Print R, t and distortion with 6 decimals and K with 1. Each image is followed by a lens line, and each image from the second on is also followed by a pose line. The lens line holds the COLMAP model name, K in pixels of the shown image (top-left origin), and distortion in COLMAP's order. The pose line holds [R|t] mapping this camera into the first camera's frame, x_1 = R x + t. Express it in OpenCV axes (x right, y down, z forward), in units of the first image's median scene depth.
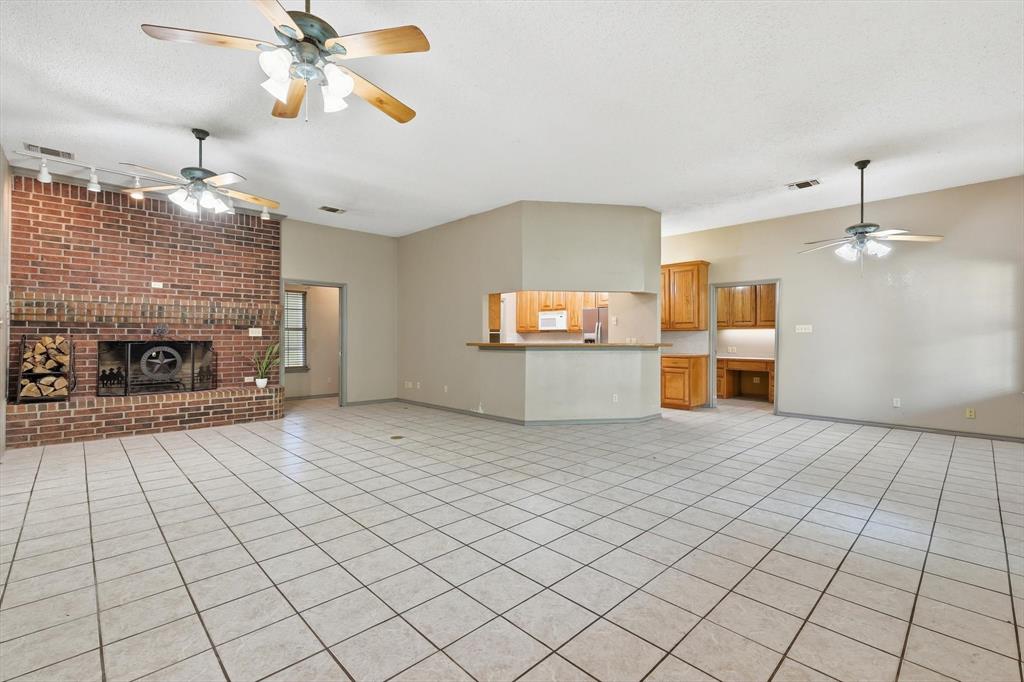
lens RADIAL K [[450.6, 0, 514.7], [0, 450.6, 336.7], [0, 0, 1]] dist [0.001025, 0.000115]
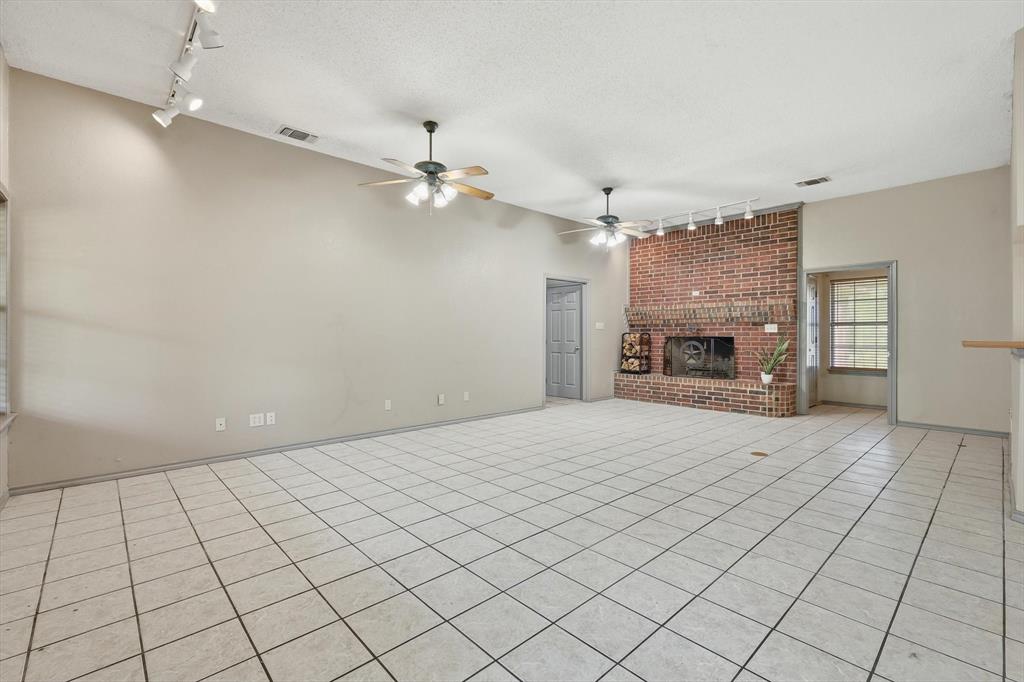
lens RADIAL K [[450.6, 0, 514.7], [0, 450.6, 336.7], [0, 0, 1]] dist [0.001025, 0.000115]
pose [[-0.022231, 0.000013, -0.999753, 0.498782], [0.004715, 0.999989, -0.000092, 0.006852], [0.999742, -0.004715, -0.022230, 0.502059]]
